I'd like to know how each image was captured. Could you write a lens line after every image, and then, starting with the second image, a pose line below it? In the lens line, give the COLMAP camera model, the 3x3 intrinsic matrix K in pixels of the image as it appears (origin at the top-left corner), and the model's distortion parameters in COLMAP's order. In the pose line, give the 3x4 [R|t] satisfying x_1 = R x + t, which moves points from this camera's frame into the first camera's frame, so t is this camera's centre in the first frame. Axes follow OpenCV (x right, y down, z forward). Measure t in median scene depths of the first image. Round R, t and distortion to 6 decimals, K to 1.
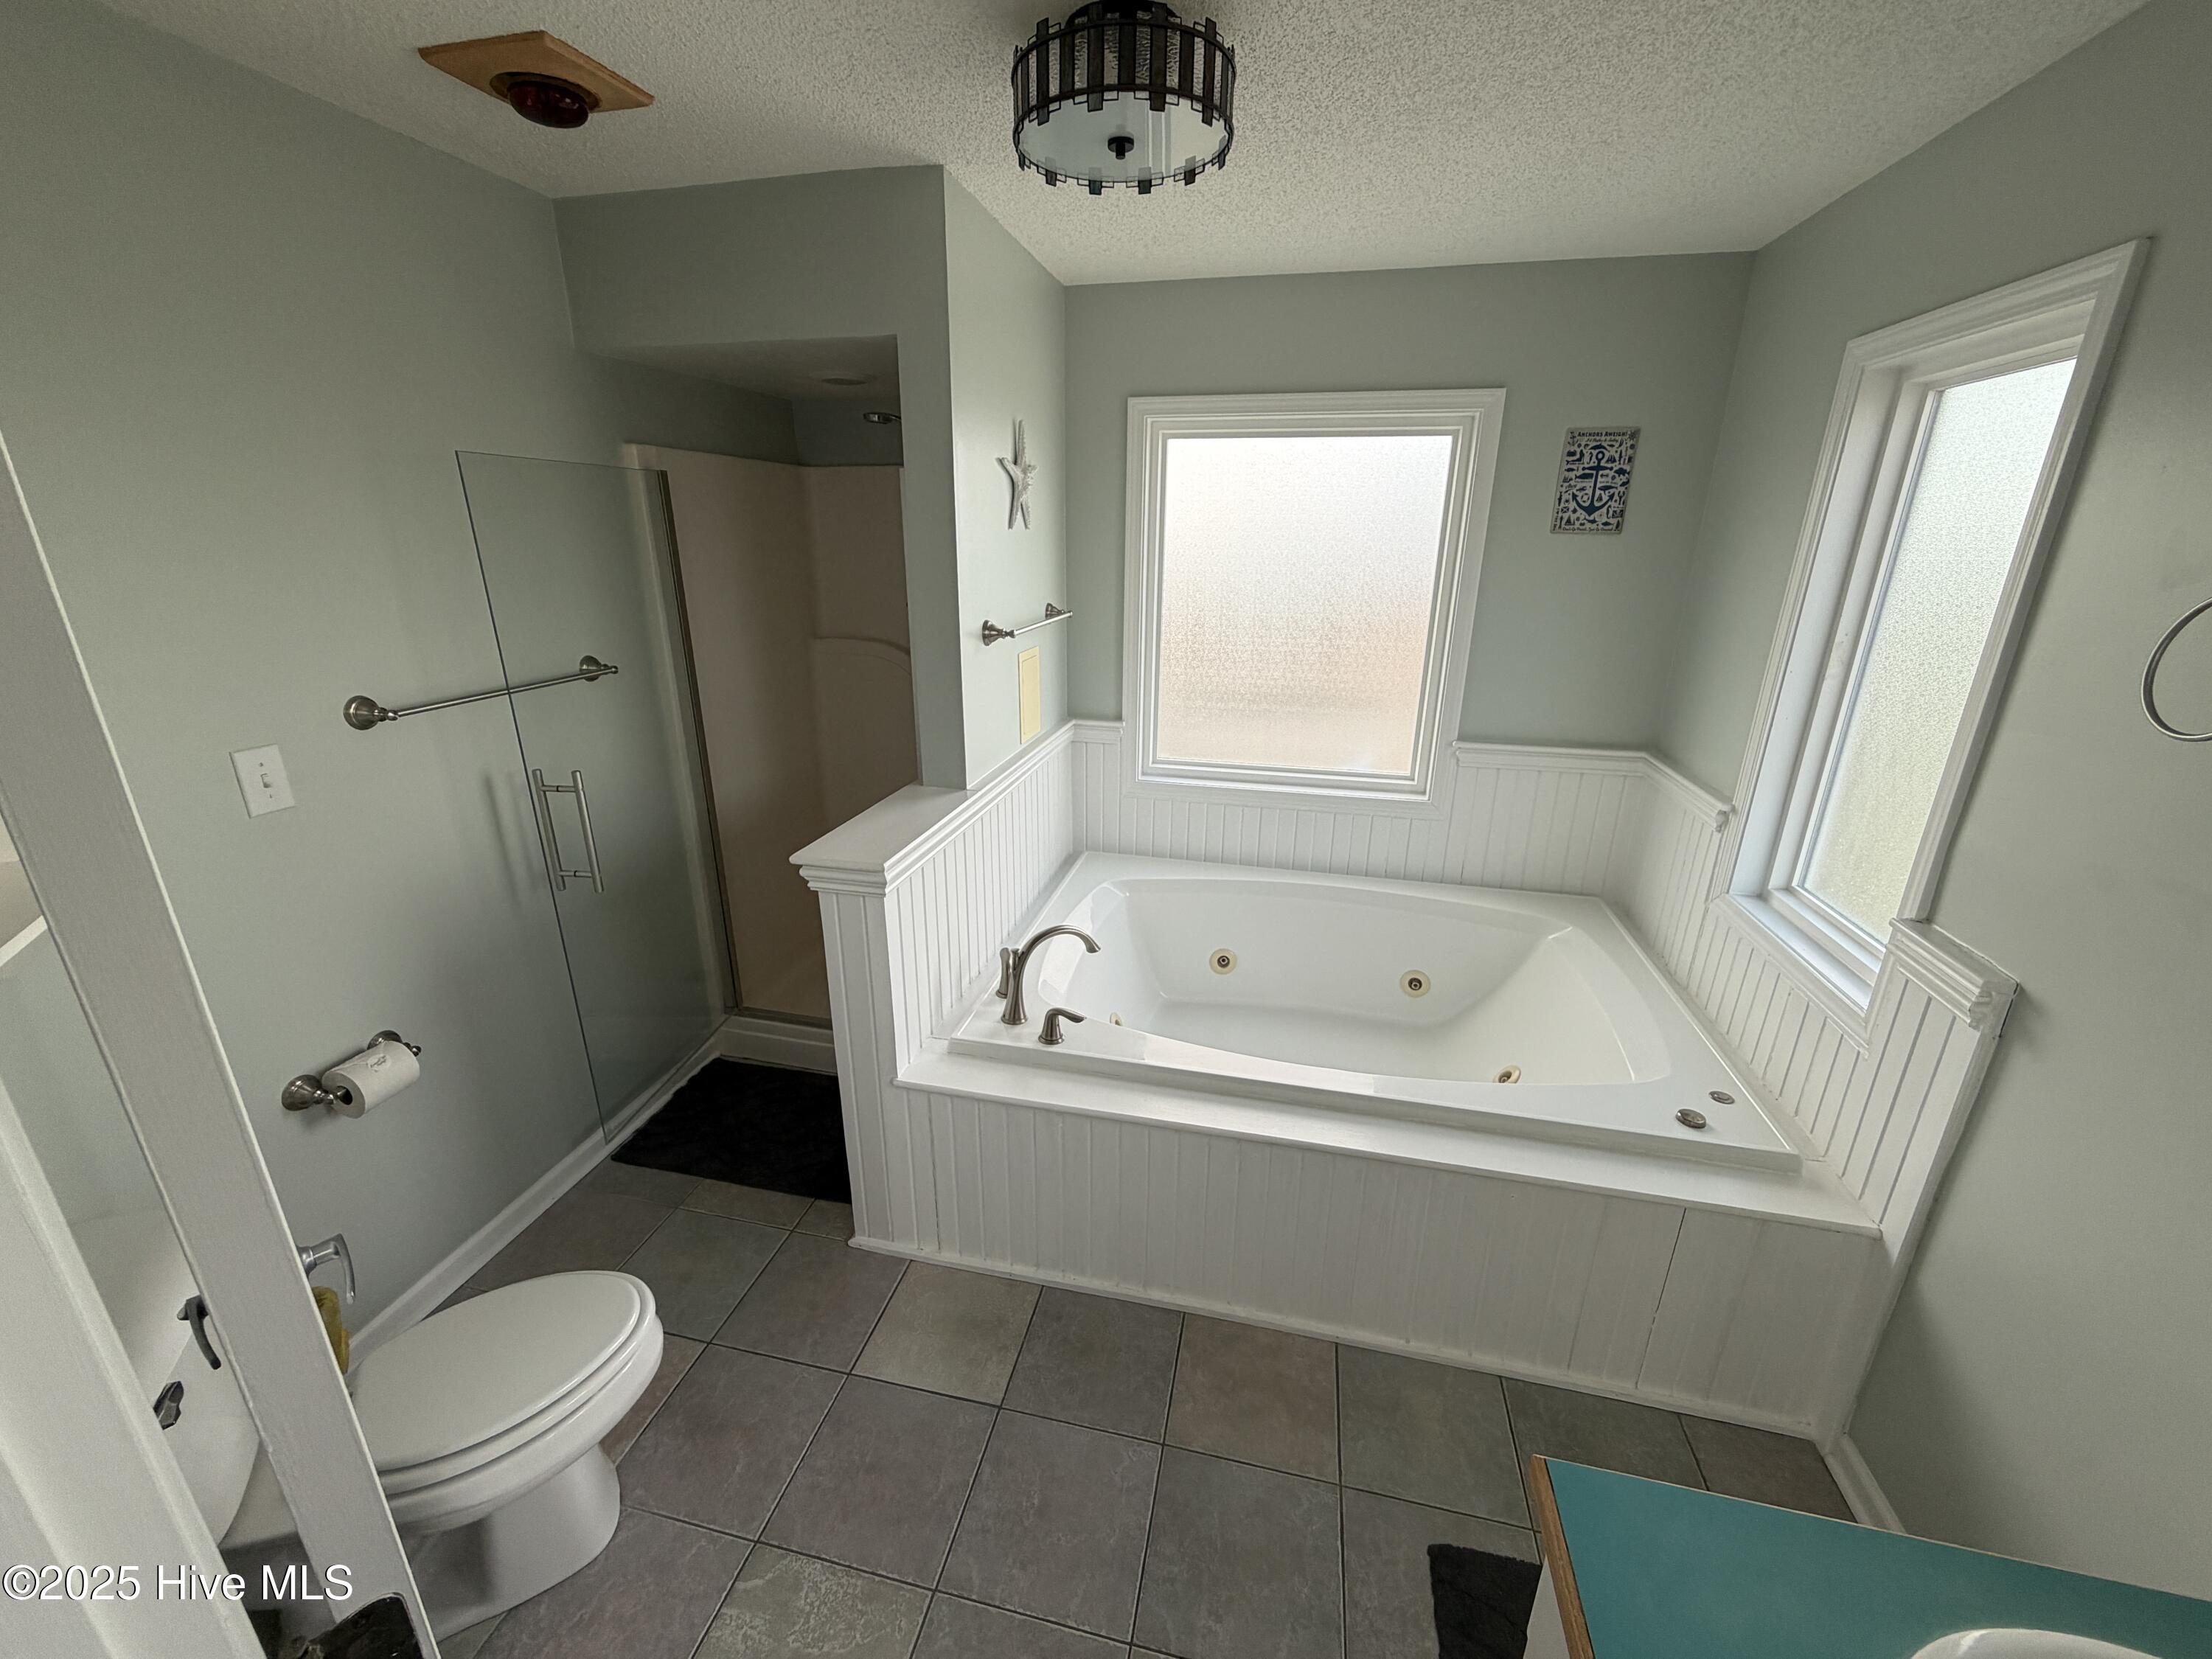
lens RADIAL K [[882.7, 0, 1105.3], [0, 882.7, 826.3], [0, 0, 1]] dist [-0.001558, 0.000734]
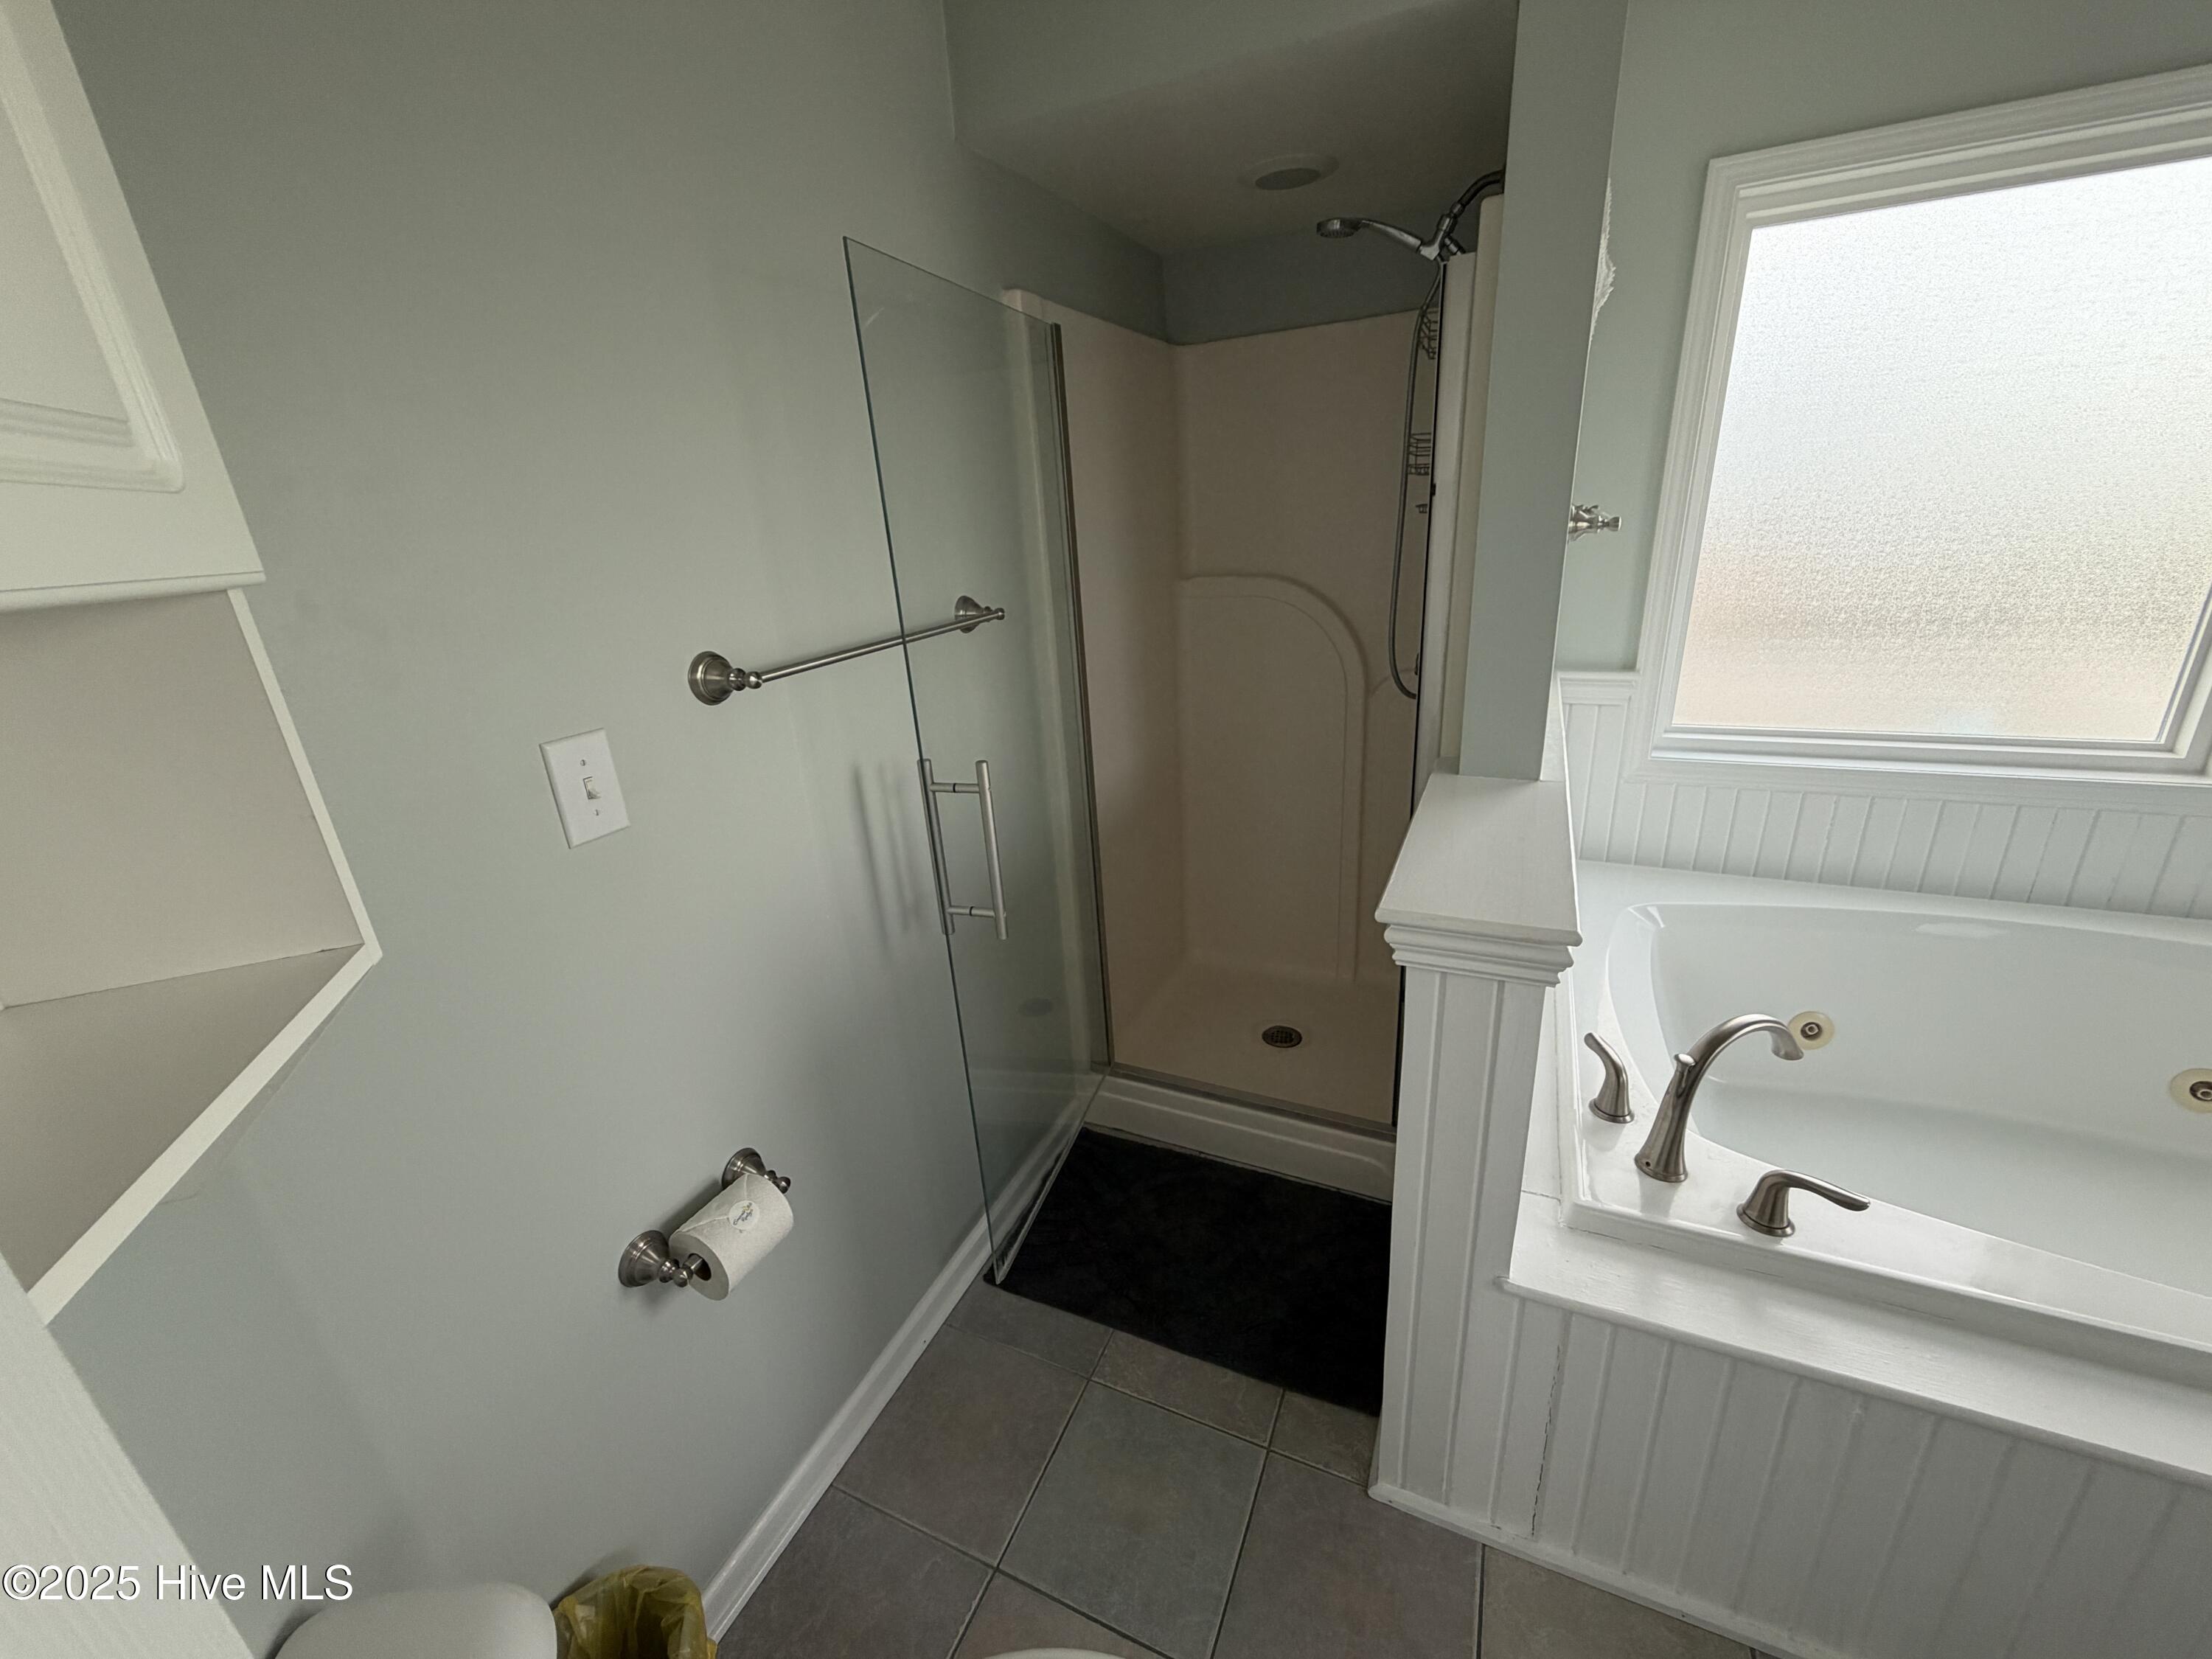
lens RADIAL K [[882.7, 0, 1102.2], [0, 882.7, 825.9], [0, 0, 1]] dist [-0.001558, 0.000734]
pose [[0.976115, 0.002048, -0.217245, -0.362301], [0.004305, 0.999577, 0.028766, -0.032522], [0.217212, -0.029014, 0.975693, 0.367358]]
